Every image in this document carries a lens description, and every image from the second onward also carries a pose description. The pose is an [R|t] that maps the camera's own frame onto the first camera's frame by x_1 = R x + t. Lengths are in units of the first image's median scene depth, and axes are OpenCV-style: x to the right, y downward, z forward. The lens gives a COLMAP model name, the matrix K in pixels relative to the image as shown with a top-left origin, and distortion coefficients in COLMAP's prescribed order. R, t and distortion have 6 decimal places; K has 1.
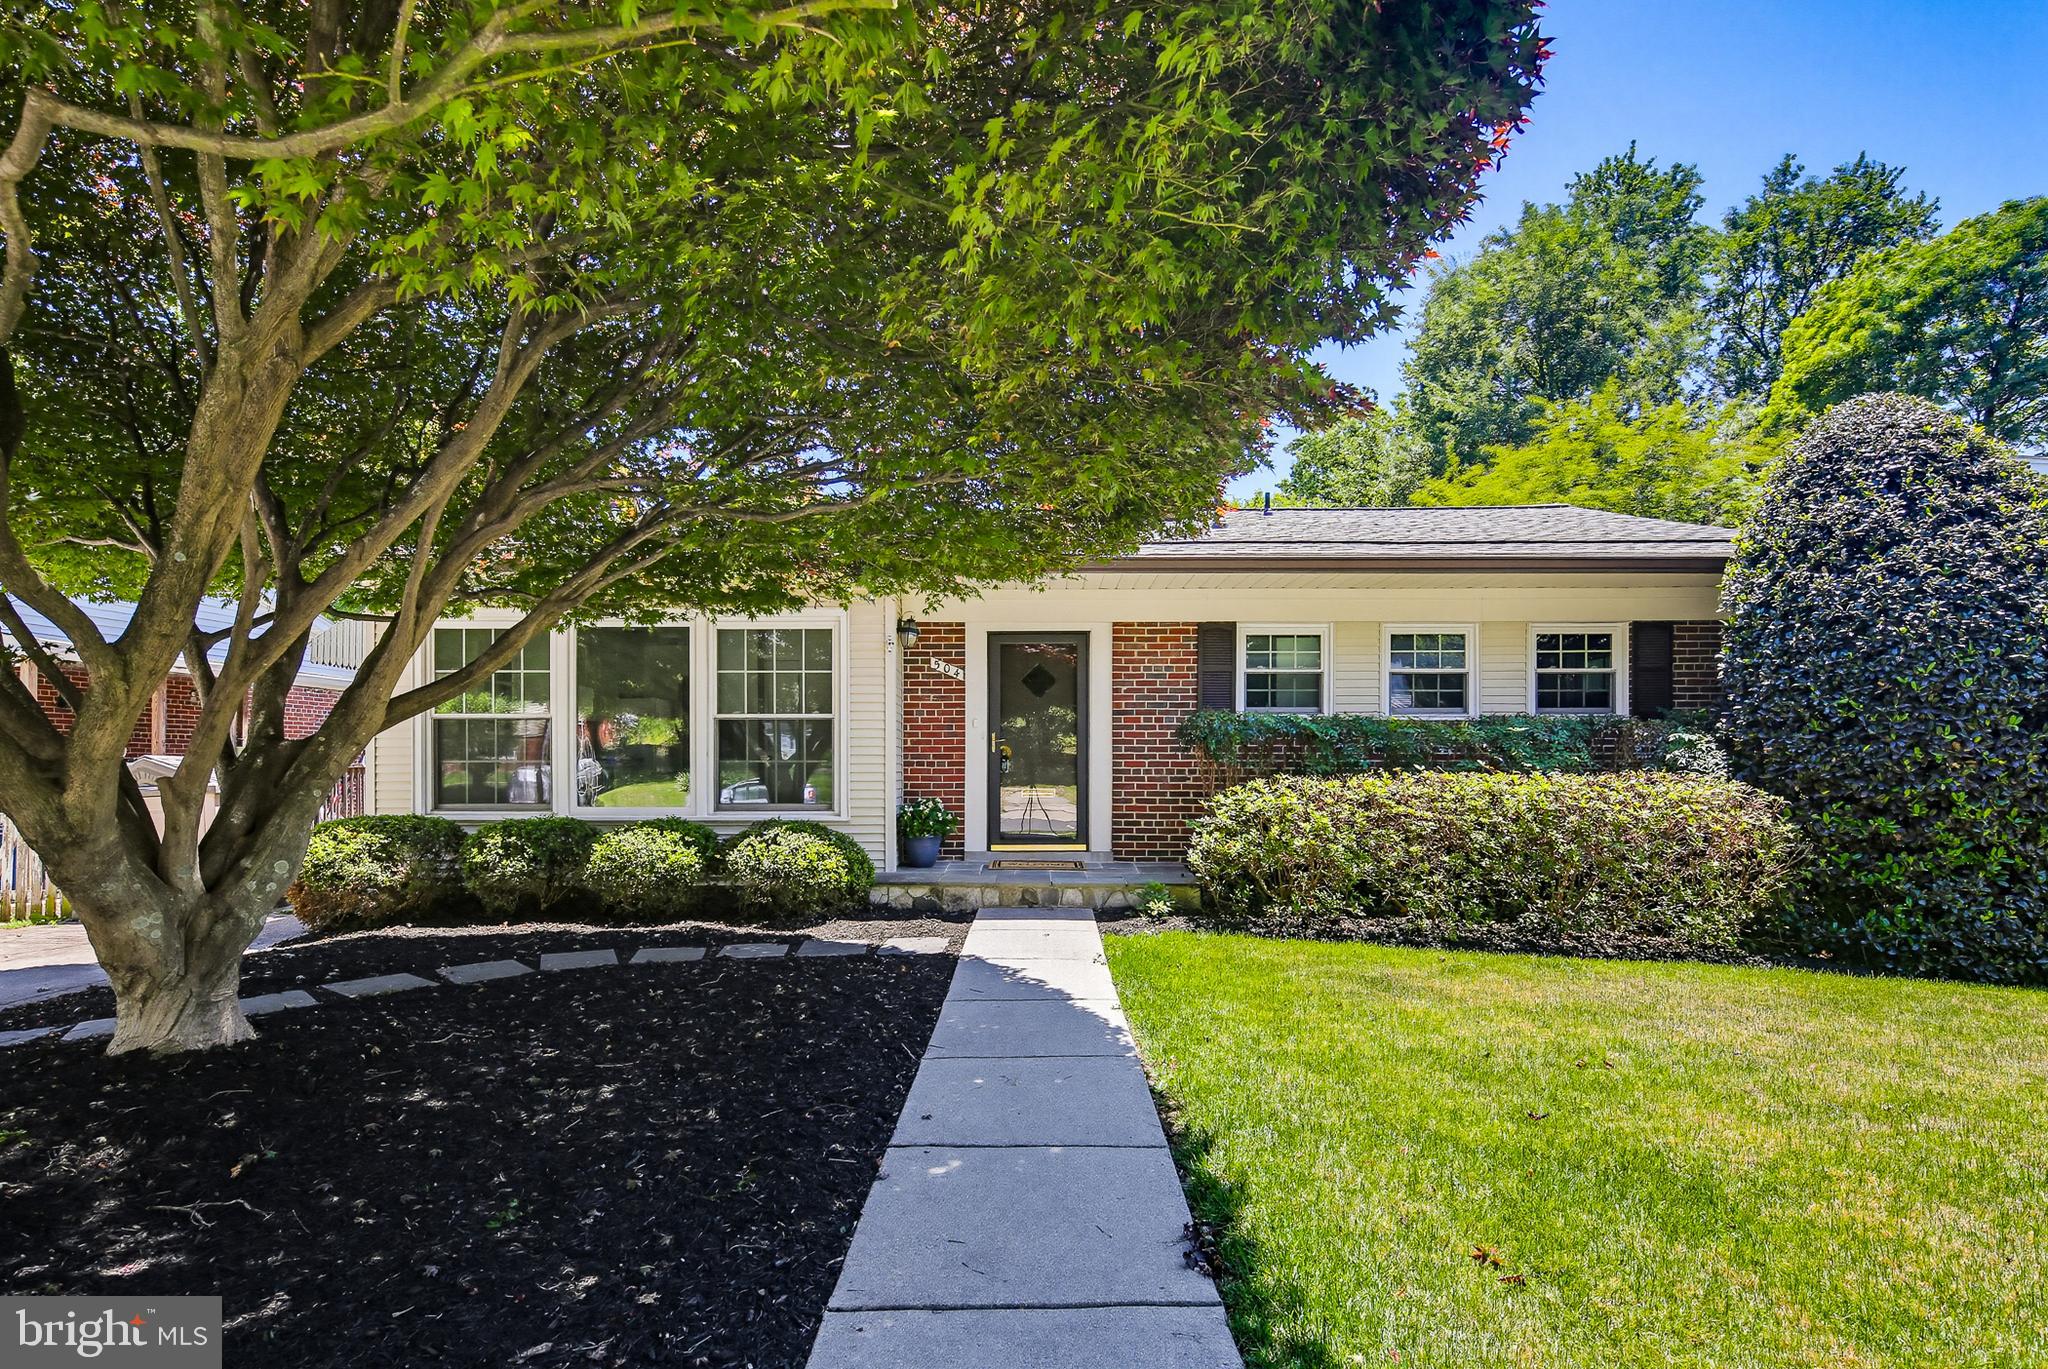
lens RADIAL K [[970.8, 0, 1025.6], [0, 970.8, 763.7], [0, 0, 1]] dist [0.000059, -0.000121]
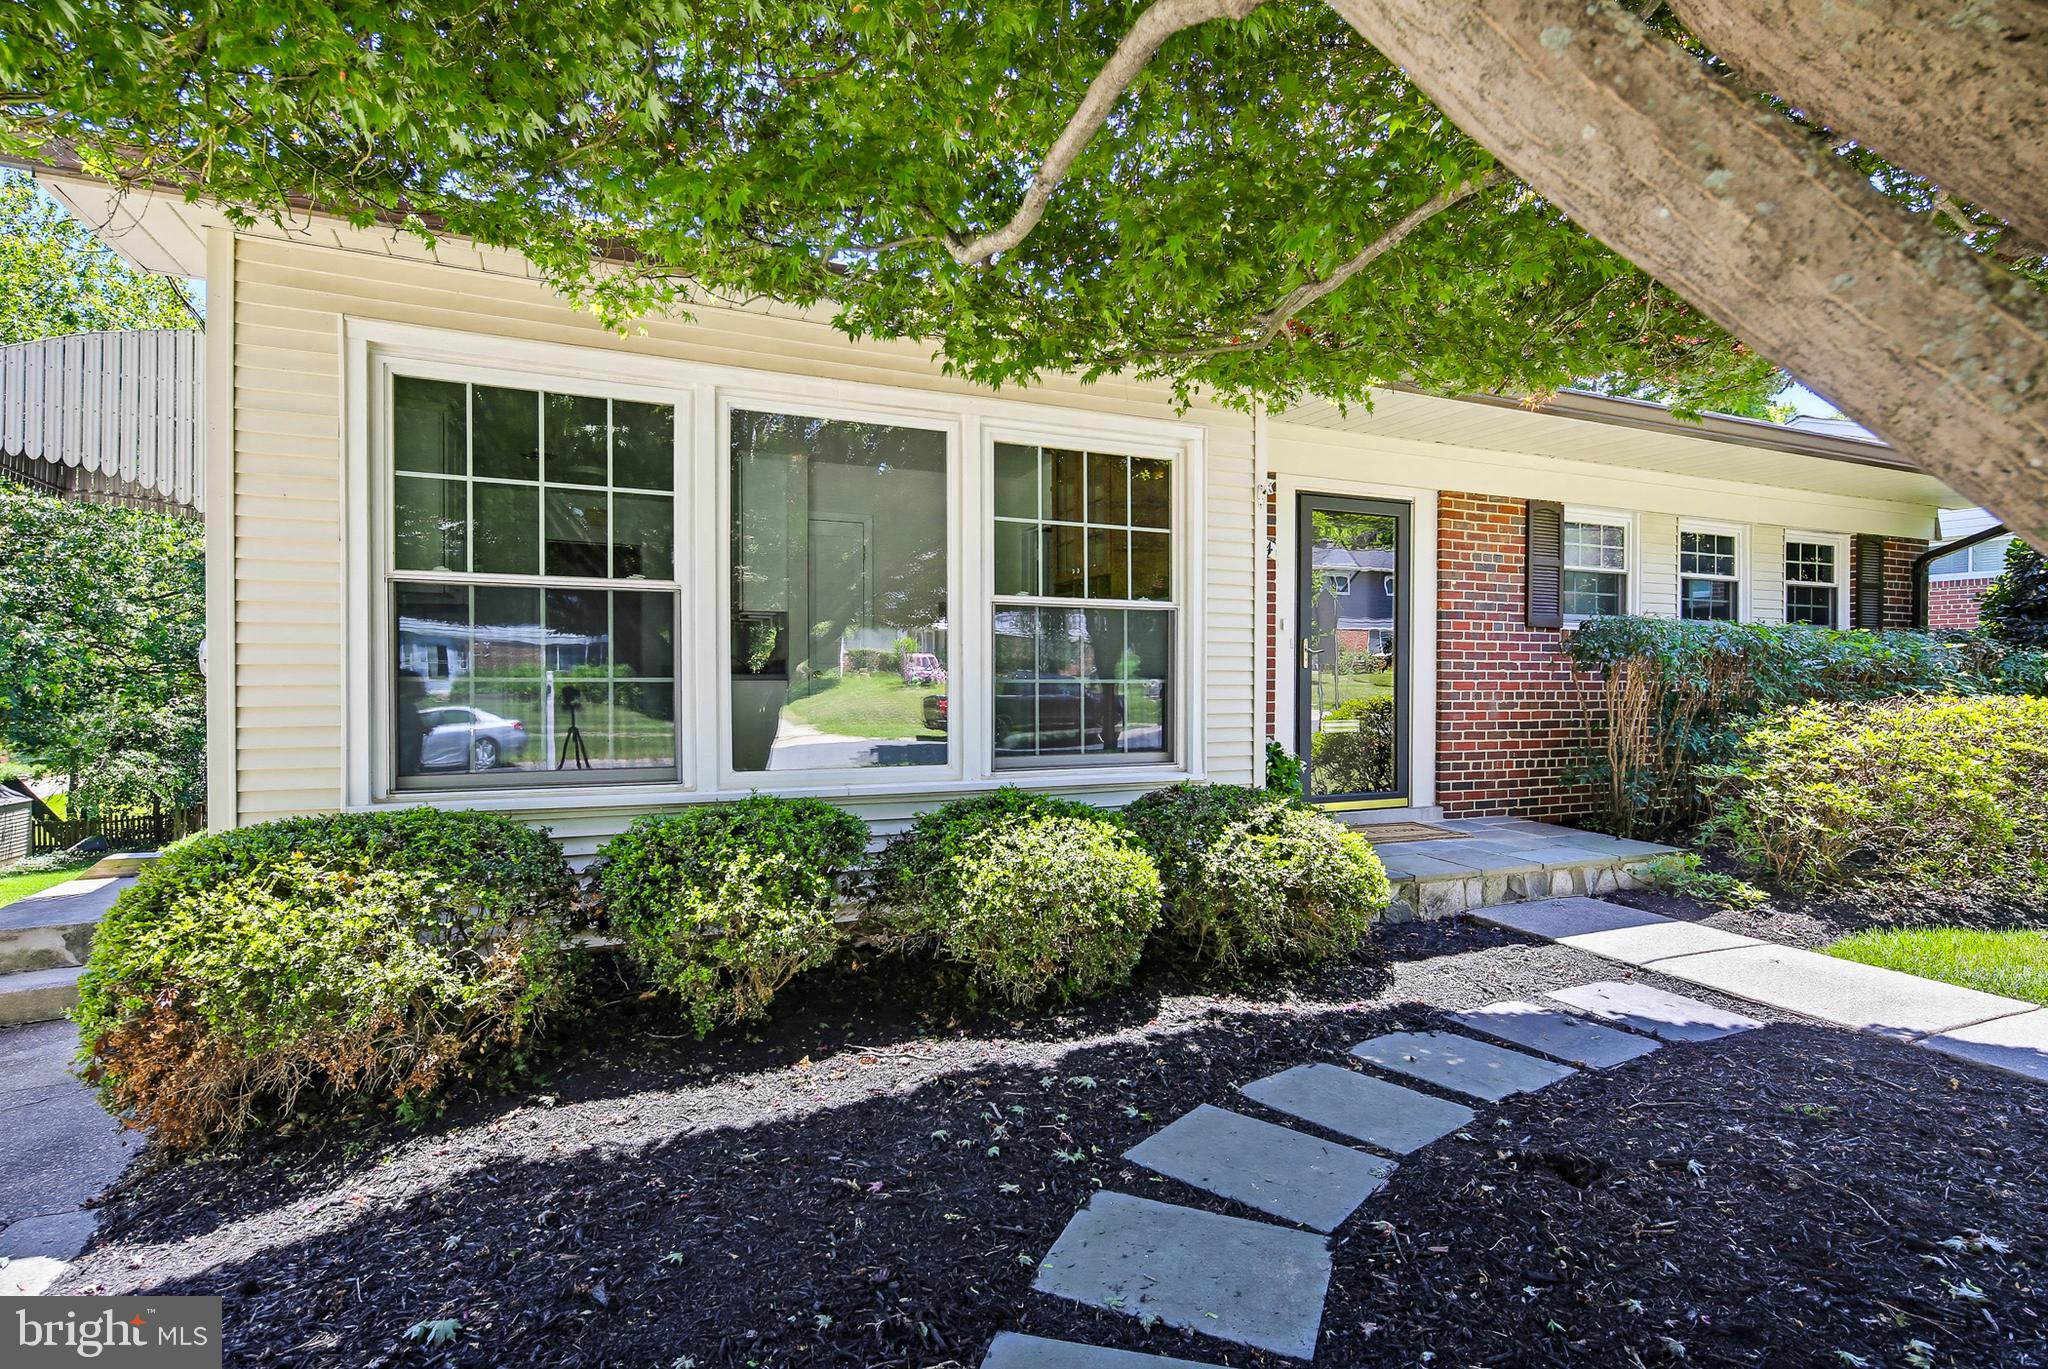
lens RADIAL K [[994.2, 0, 1024.0], [0, 994.2, 684.5], [0, 0, 1]] dist [0.001249, -0.000355]
pose [[0.913272, 0.000743, 0.407350, -0.499475], [-0.001983, 0.999995, 0.002621, -0.001836], [-0.407346, -0.003201, 0.913268, 0.447601]]
